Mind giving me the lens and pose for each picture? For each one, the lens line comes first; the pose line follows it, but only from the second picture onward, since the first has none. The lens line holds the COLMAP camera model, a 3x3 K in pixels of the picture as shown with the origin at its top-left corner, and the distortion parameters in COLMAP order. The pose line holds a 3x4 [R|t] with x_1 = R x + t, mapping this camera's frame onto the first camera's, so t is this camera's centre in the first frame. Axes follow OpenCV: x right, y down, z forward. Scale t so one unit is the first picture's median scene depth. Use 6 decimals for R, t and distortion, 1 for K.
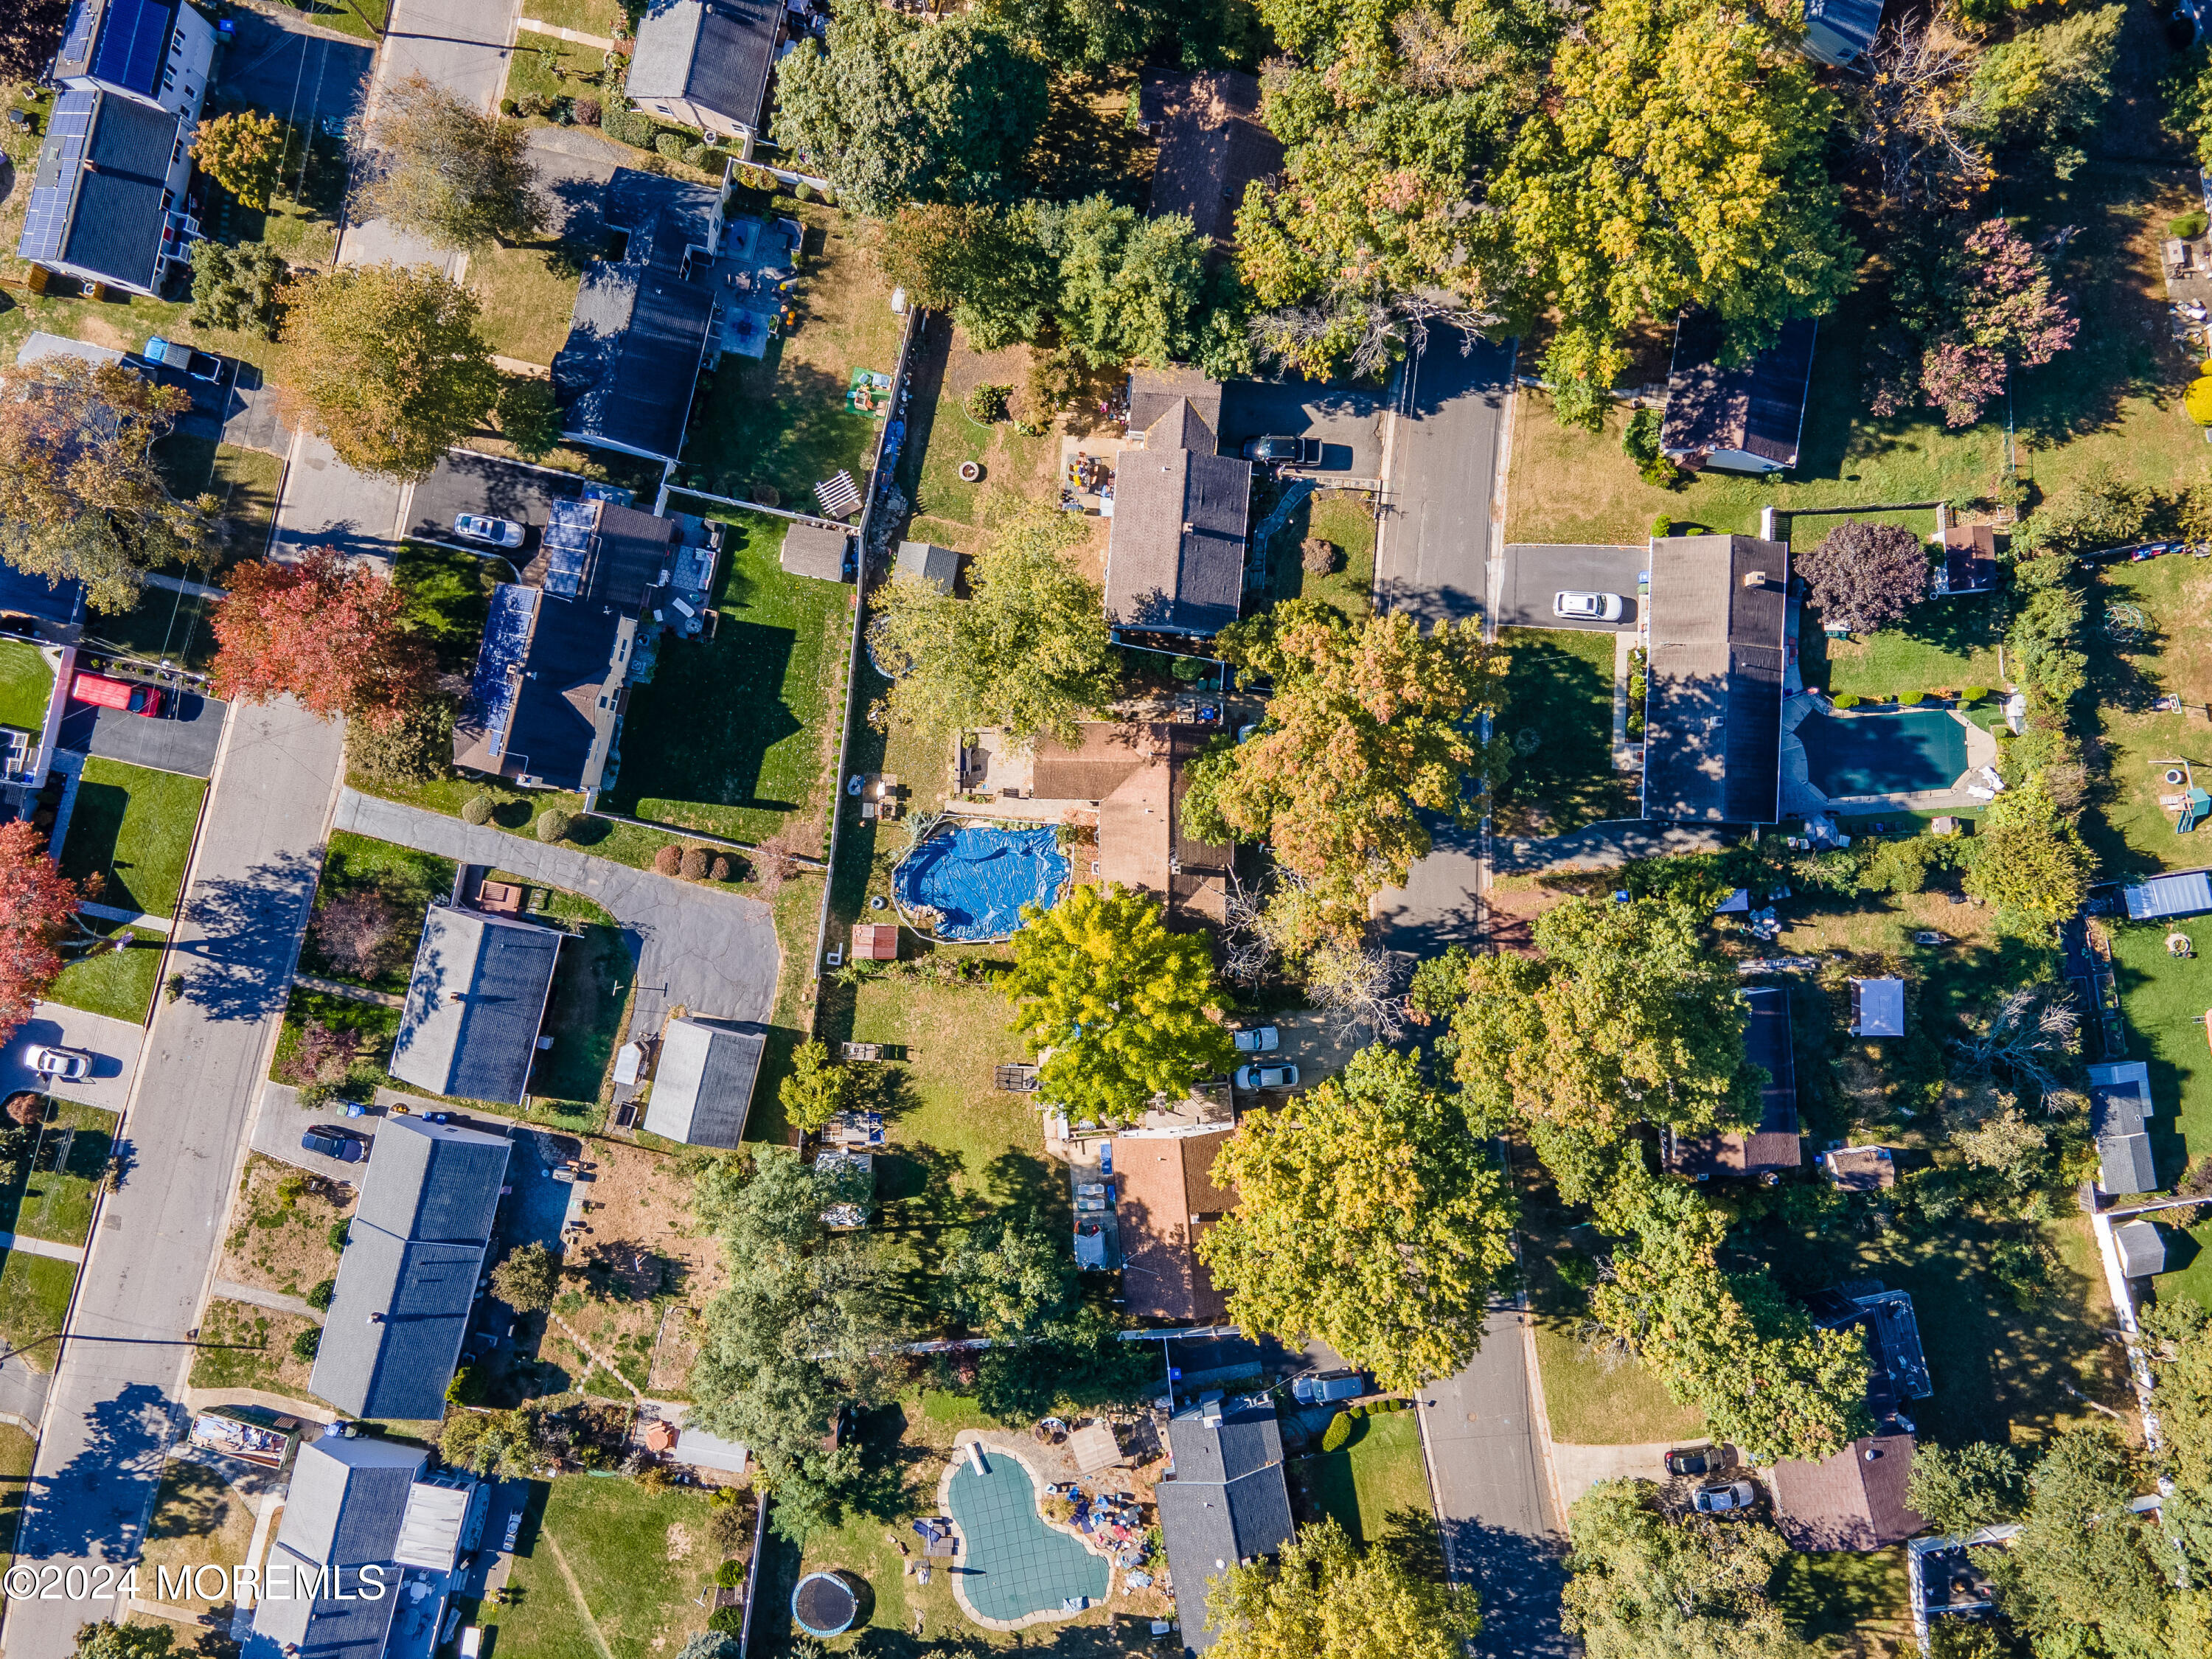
lens RADIAL K [[1571.8, 0, 1102.2], [0, 1571.8, 830.5], [0, 0, 1]] dist [0.032484, -0.009217]
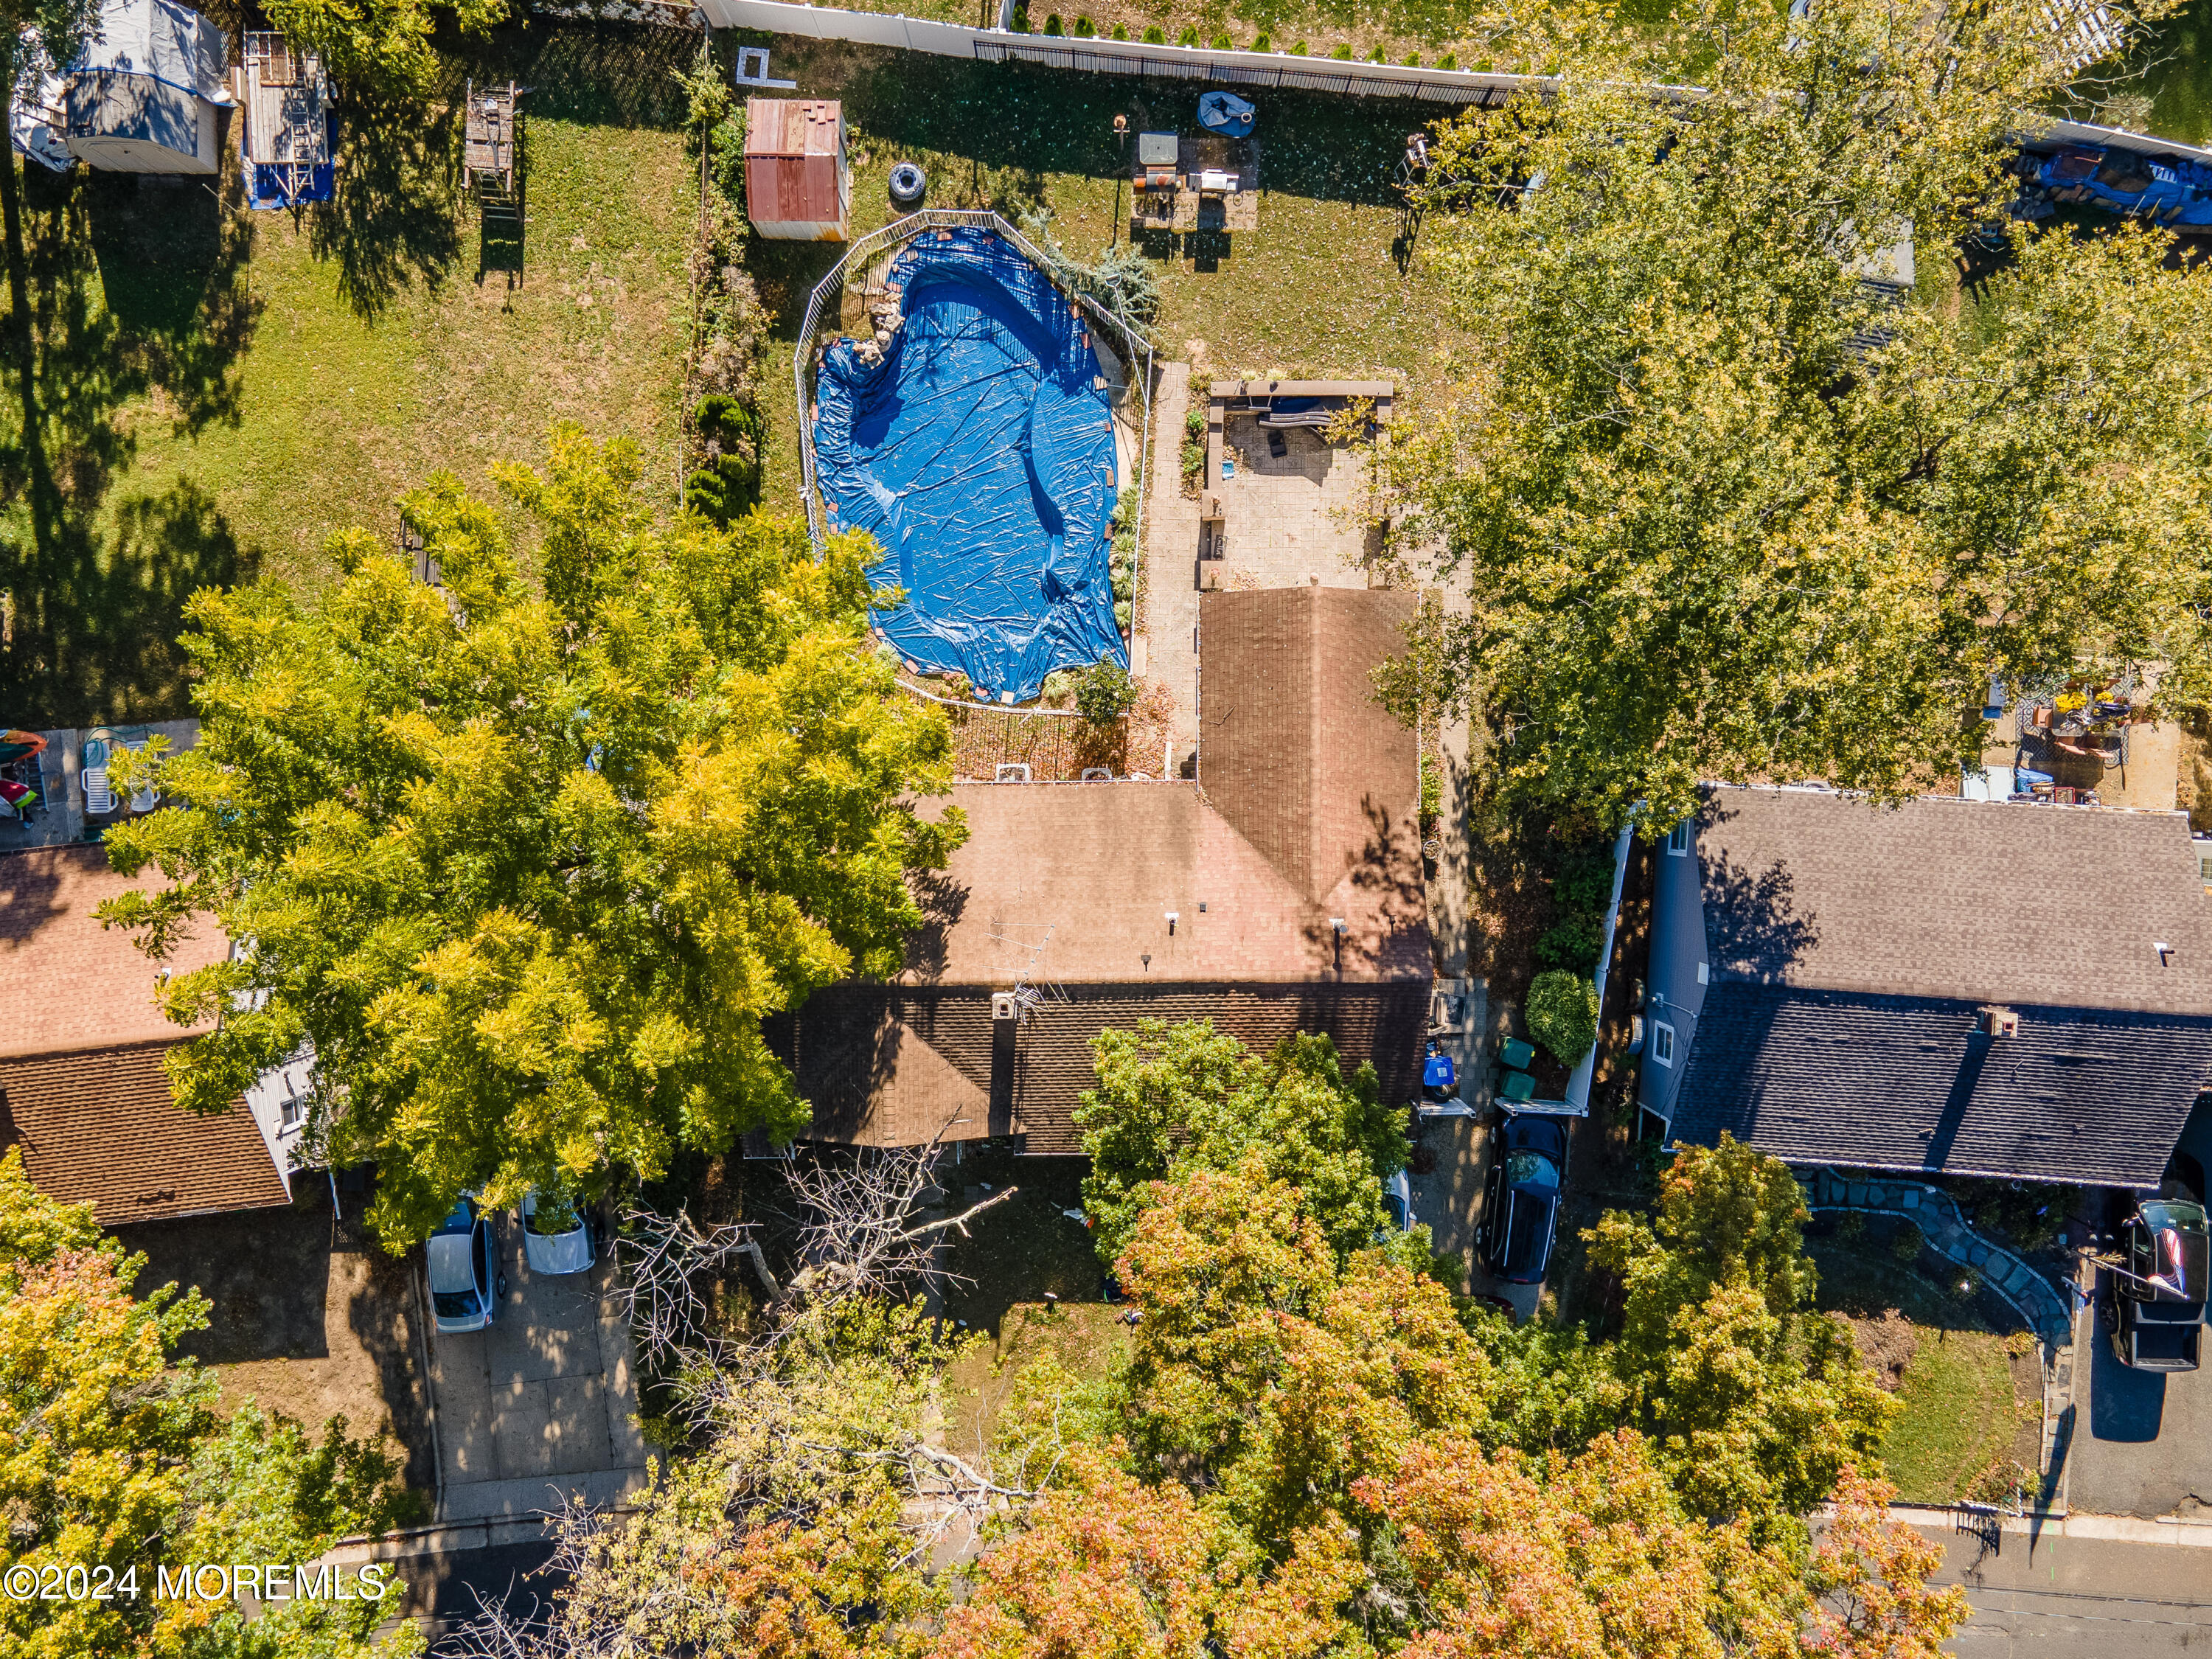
lens RADIAL K [[1571.8, 0, 1107.8], [0, 1571.8, 819.0], [0, 0, 1]] dist [0.032484, -0.009217]
pose [[0.018445, 0.999622, 0.020376, -0.000490], [-0.999827, 0.018391, 0.002856, 0.000832], [0.002480, -0.020425, 0.999788, 0.629341]]
